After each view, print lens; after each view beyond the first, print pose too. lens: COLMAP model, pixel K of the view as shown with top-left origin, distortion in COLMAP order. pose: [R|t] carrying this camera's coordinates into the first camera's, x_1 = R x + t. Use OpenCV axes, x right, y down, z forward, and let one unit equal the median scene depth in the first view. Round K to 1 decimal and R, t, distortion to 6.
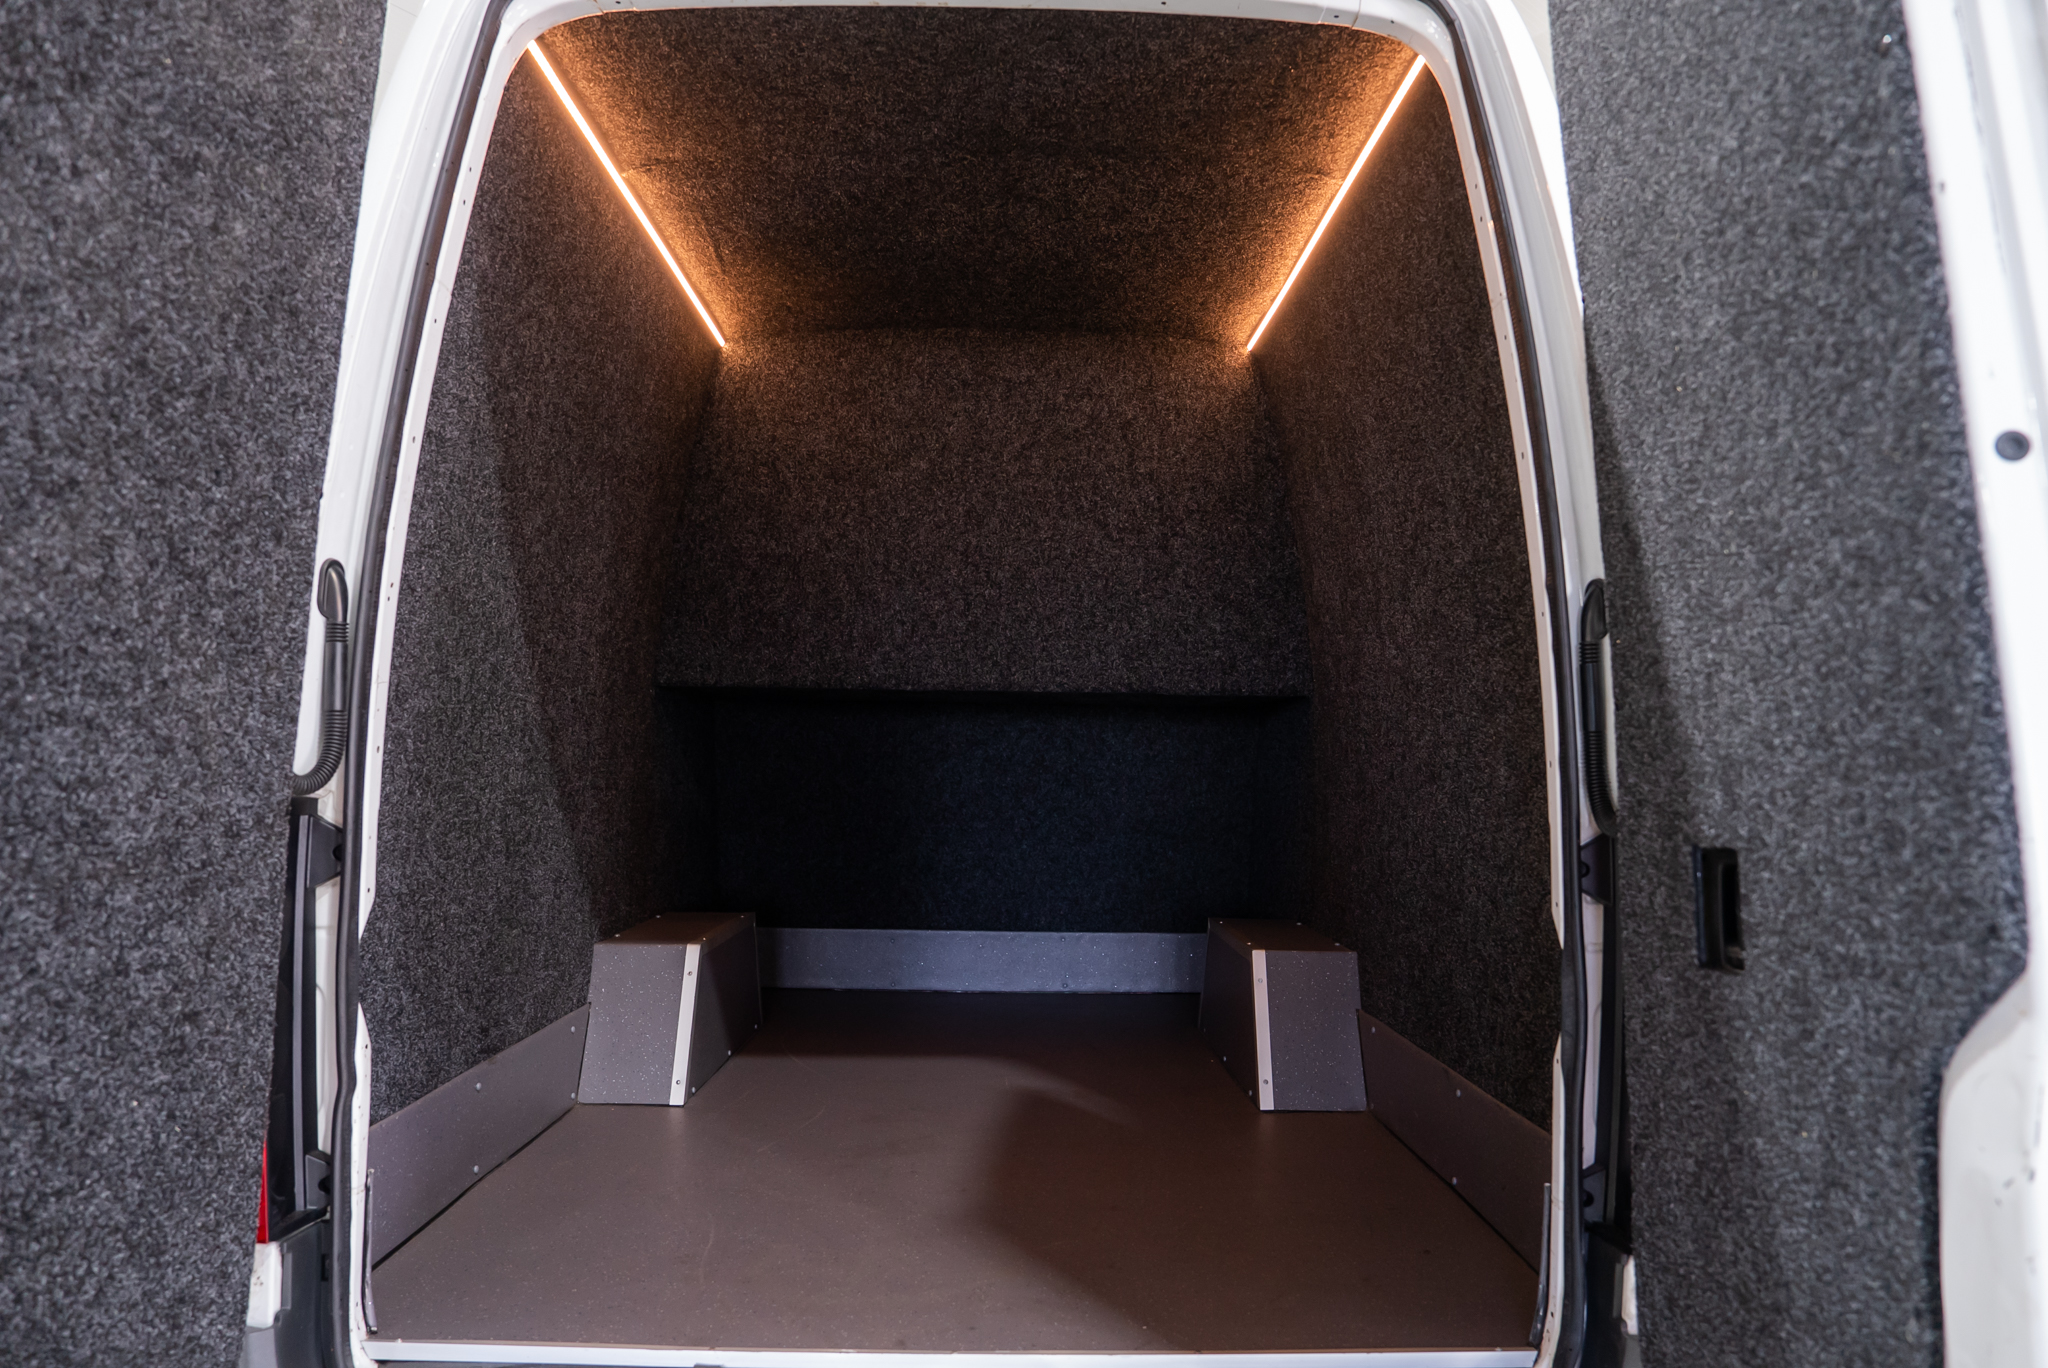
lens RADIAL K [[1414.5, 0, 1015.0], [0, 1414.5, 689.7], [0, 0, 1]] dist [-0.117447, 0.086168]
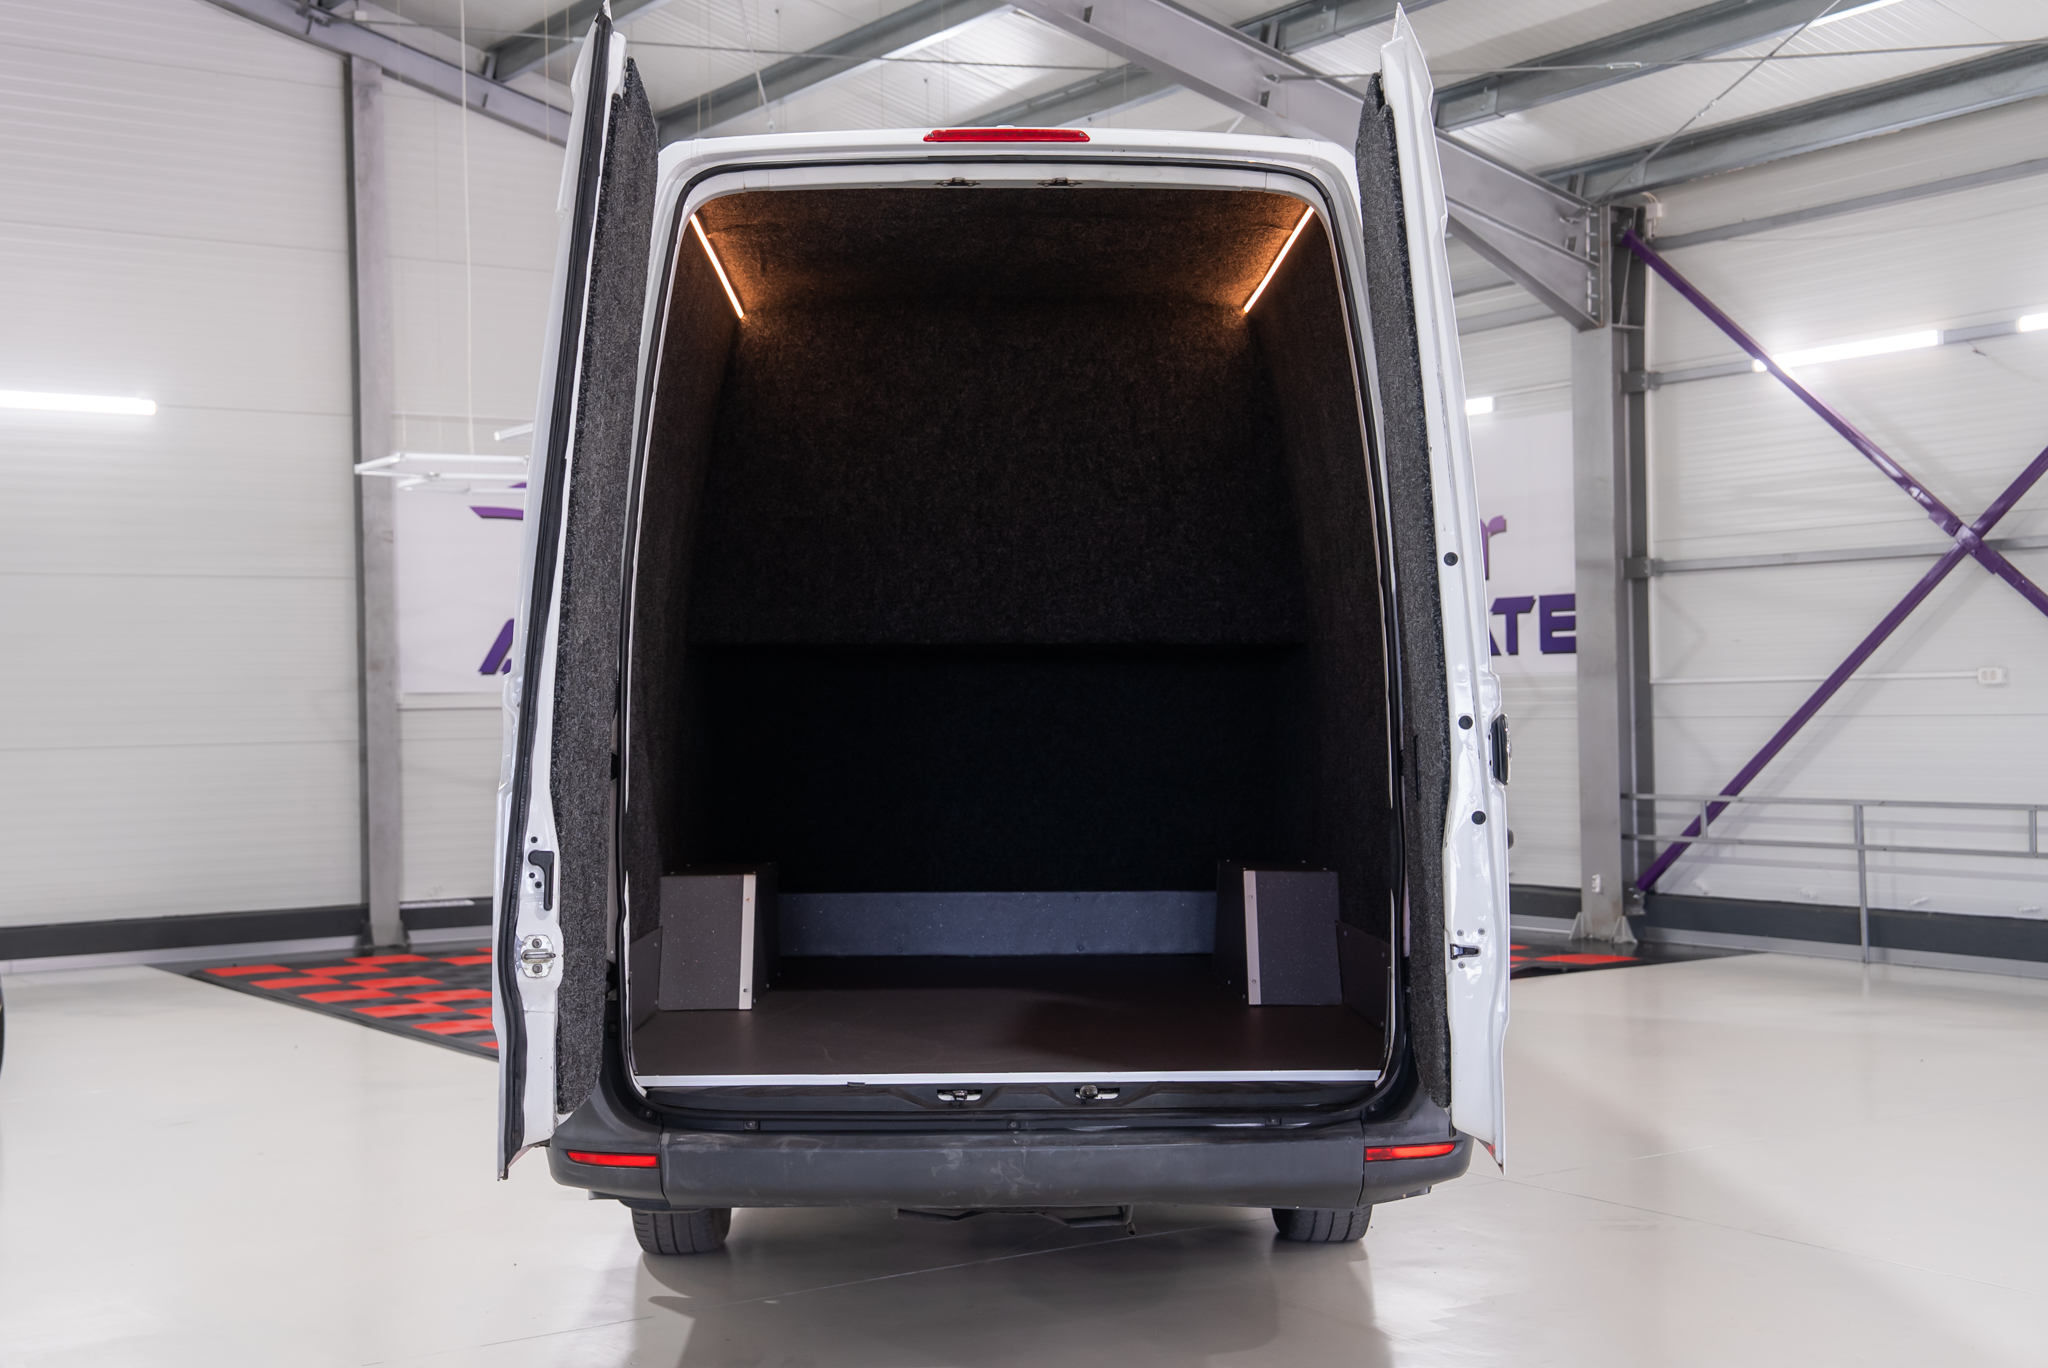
lens RADIAL K [[2513.8, 0, 1019.5], [0, 2513.8, 670.0], [0, 0, 1]] dist [0.049578, 0.080023]
pose [[0.999778, -0.018129, 0.010715, -0.026488], [0.017854, 0.999521, 0.025271, -0.026654], [-0.011168, -0.025074, 0.999623, -0.889449]]
